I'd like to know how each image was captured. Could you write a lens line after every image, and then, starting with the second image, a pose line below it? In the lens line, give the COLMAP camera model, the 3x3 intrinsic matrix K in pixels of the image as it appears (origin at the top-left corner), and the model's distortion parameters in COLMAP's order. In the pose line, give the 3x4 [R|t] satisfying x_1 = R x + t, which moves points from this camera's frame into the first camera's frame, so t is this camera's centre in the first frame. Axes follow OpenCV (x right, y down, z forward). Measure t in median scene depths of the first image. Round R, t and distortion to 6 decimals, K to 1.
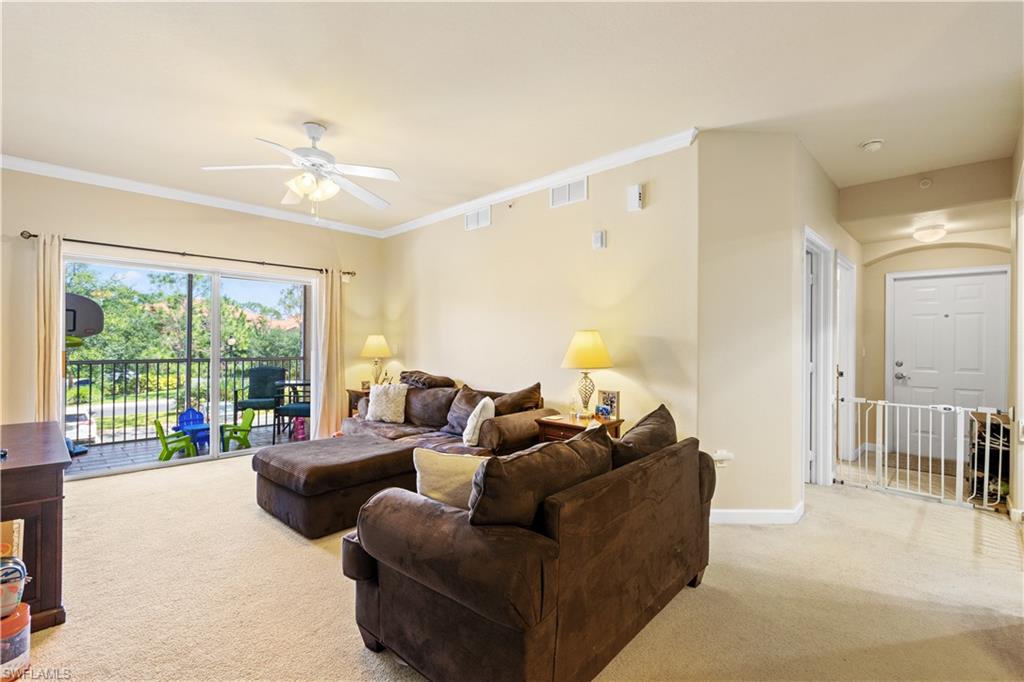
lens RADIAL K [[464.2, 0, 512.0], [0, 464.2, 341.0], [0, 0, 1]] dist [-0.000998, -0.000129]
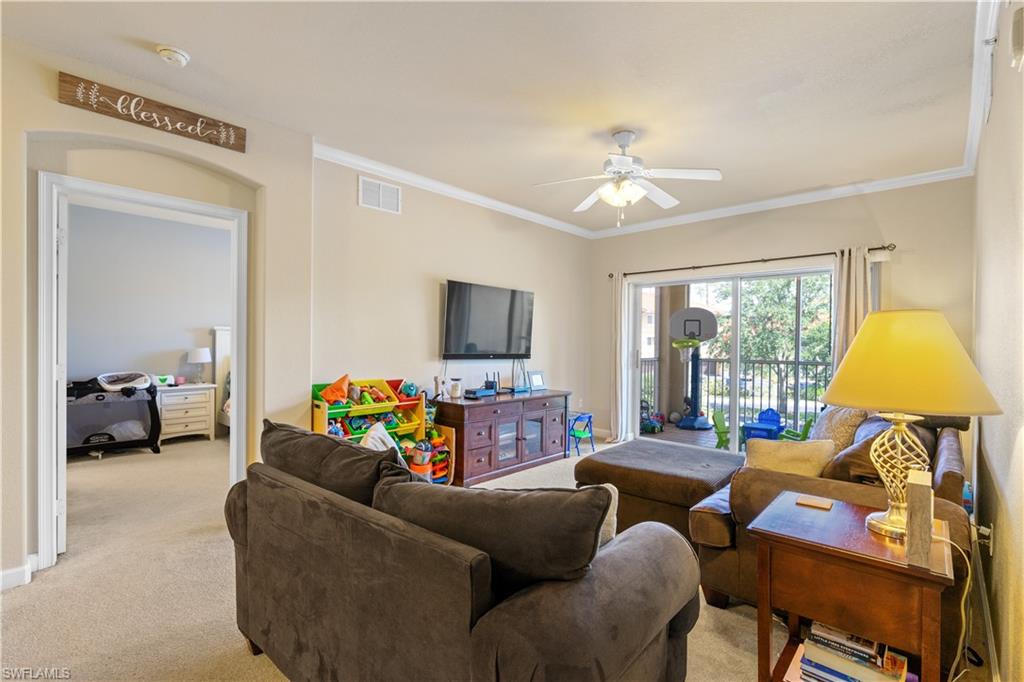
lens RADIAL K [[469.9, 0, 519.1], [0, 469.9, 338.5], [0, 0, 1]] dist [-0.003434, -0.000316]
pose [[0.024332, -0.011946, -0.999633, 0.415984], [-0.005381, 0.999913, -0.012081, 0.004558], [0.999689, 0.005673, 0.024265, 0.508045]]
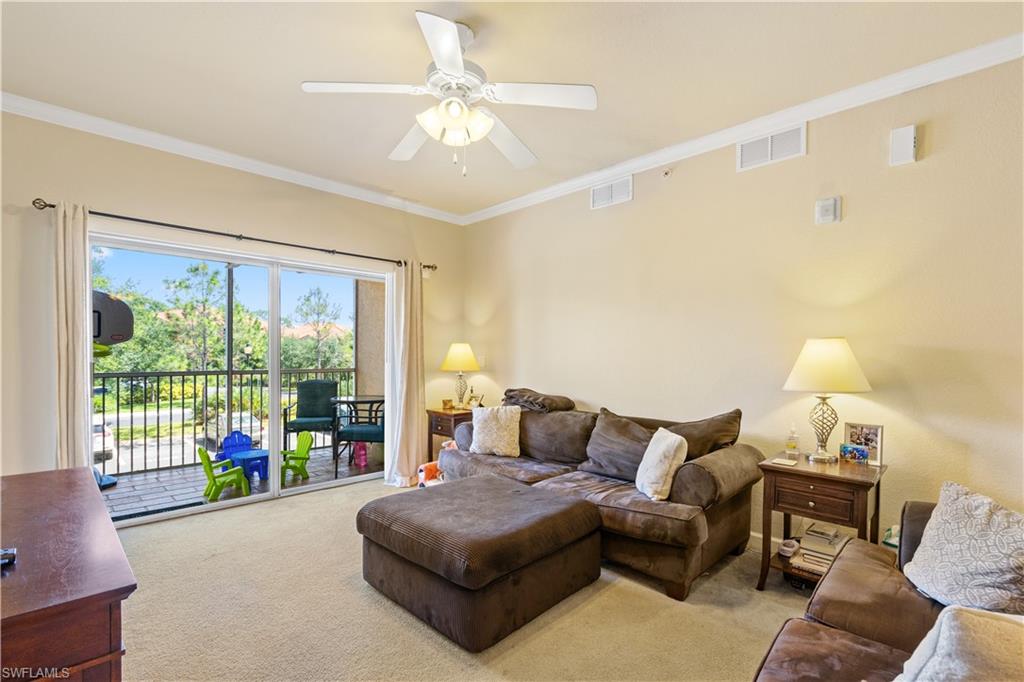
lens RADIAL K [[472.9, 0, 515.3], [0, 472.9, 359.9], [0, 0, 1]] dist [-0.002503, 0.000078]
pose [[0.999792, 0.004252, -0.019970, -0.219008], [-0.003849, 0.999789, 0.020180, -0.000873], [0.020052, -0.020099, 0.999597, 0.206309]]
